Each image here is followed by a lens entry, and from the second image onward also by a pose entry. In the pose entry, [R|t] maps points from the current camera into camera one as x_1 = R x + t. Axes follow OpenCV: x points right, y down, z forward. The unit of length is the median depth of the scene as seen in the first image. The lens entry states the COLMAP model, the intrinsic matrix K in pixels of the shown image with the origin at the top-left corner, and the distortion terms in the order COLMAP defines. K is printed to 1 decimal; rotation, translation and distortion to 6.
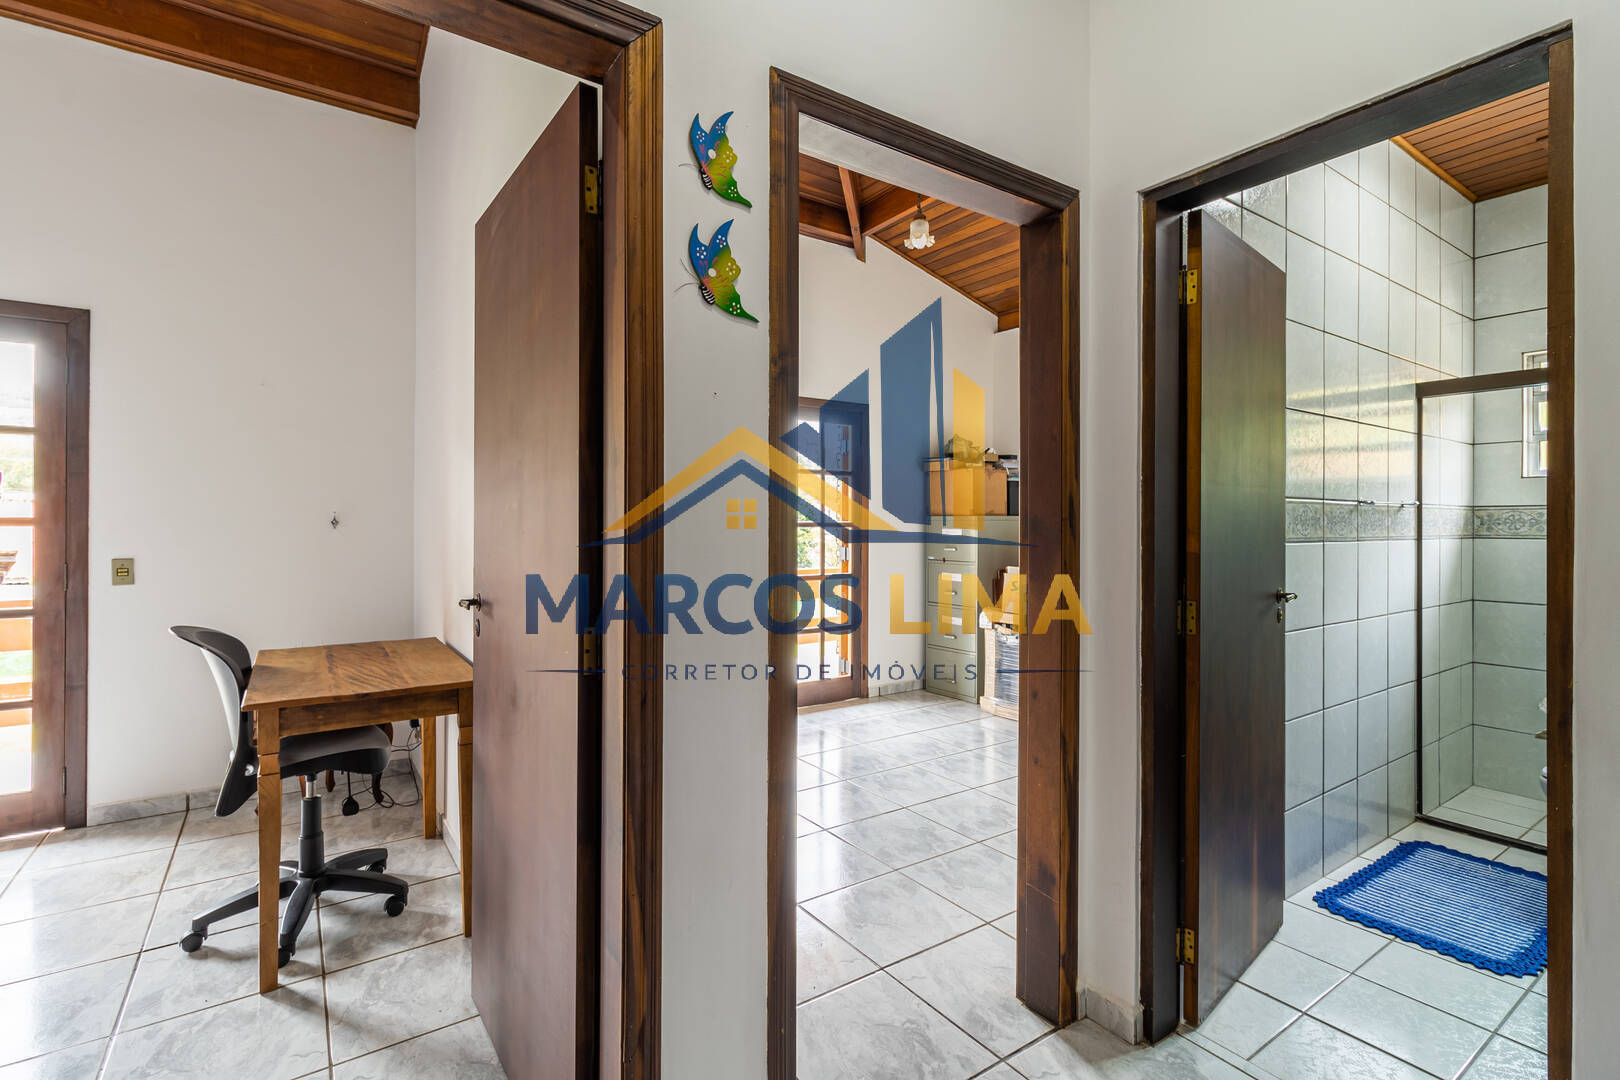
lens RADIAL K [[751.3, 0, 809.1], [0, 751.3, 528.9], [0, 0, 1]] dist [0.005357, -0.001716]
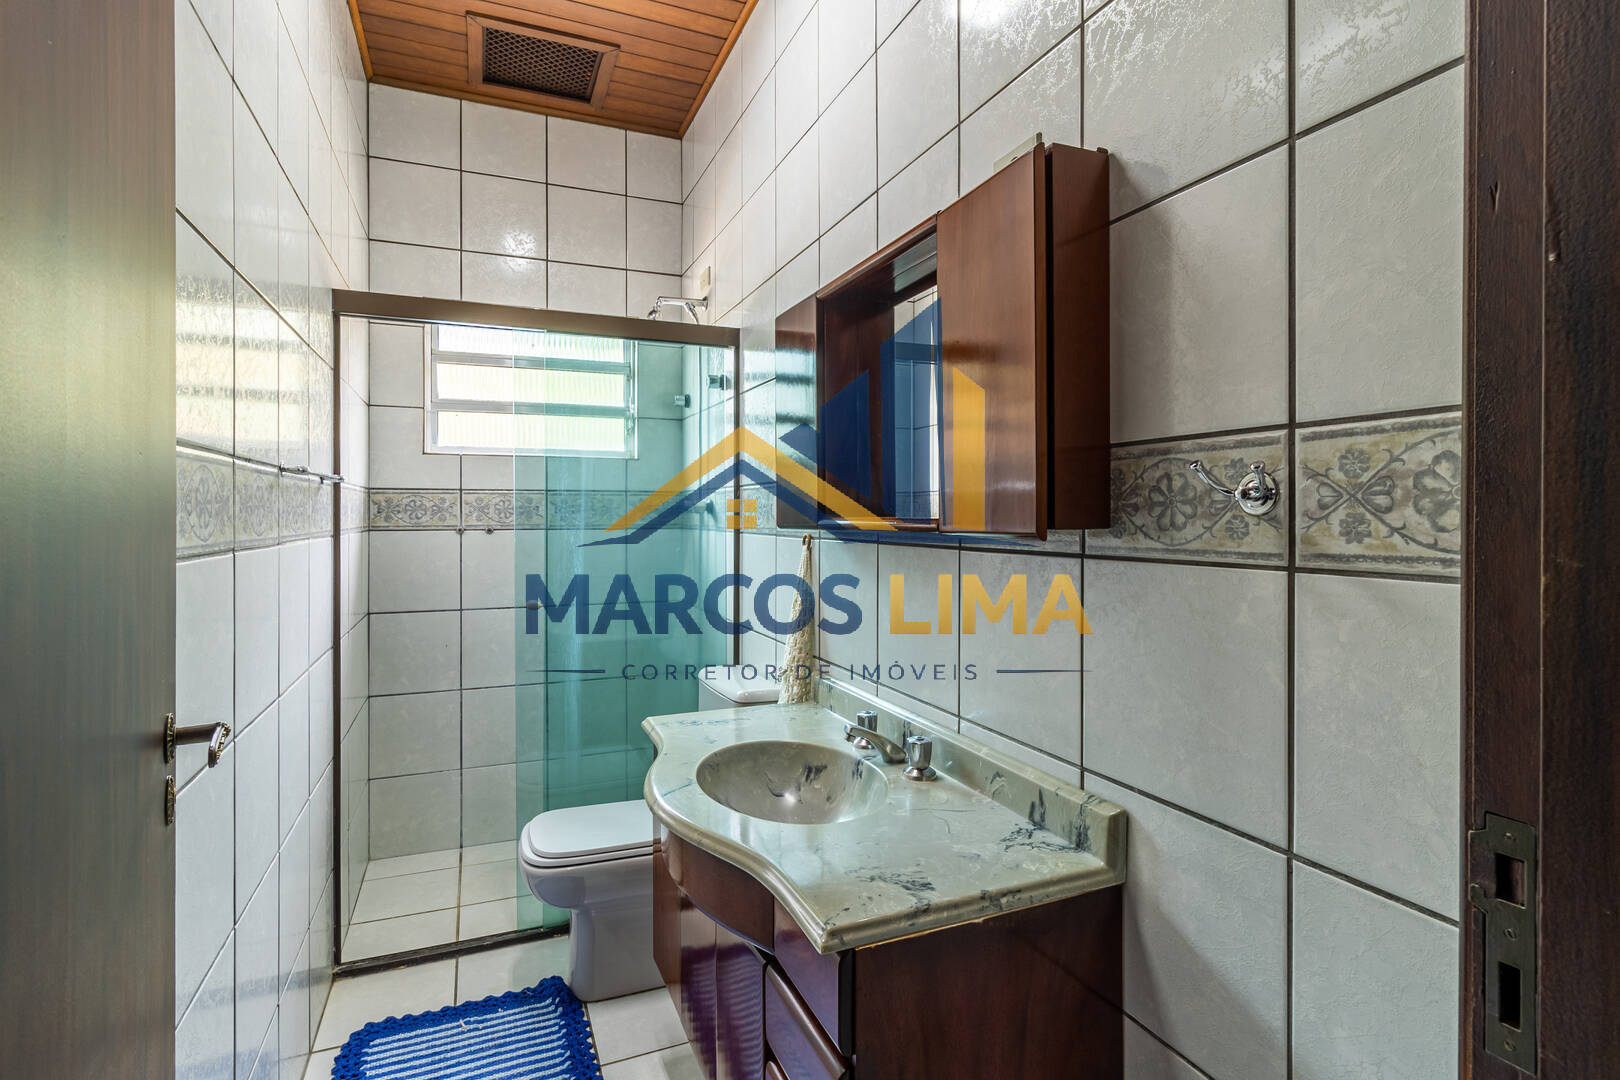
lens RADIAL K [[751.3, 0, 761.6], [0, 751.3, 515.2], [0, 0, 1]] dist [0.005357, -0.001716]
pose [[0.226010, -0.002772, 0.974121, 0.268094], [0.004939, 0.999986, 0.001700, -0.002723], [-0.974112, 0.004427, 0.226020, 0.503181]]
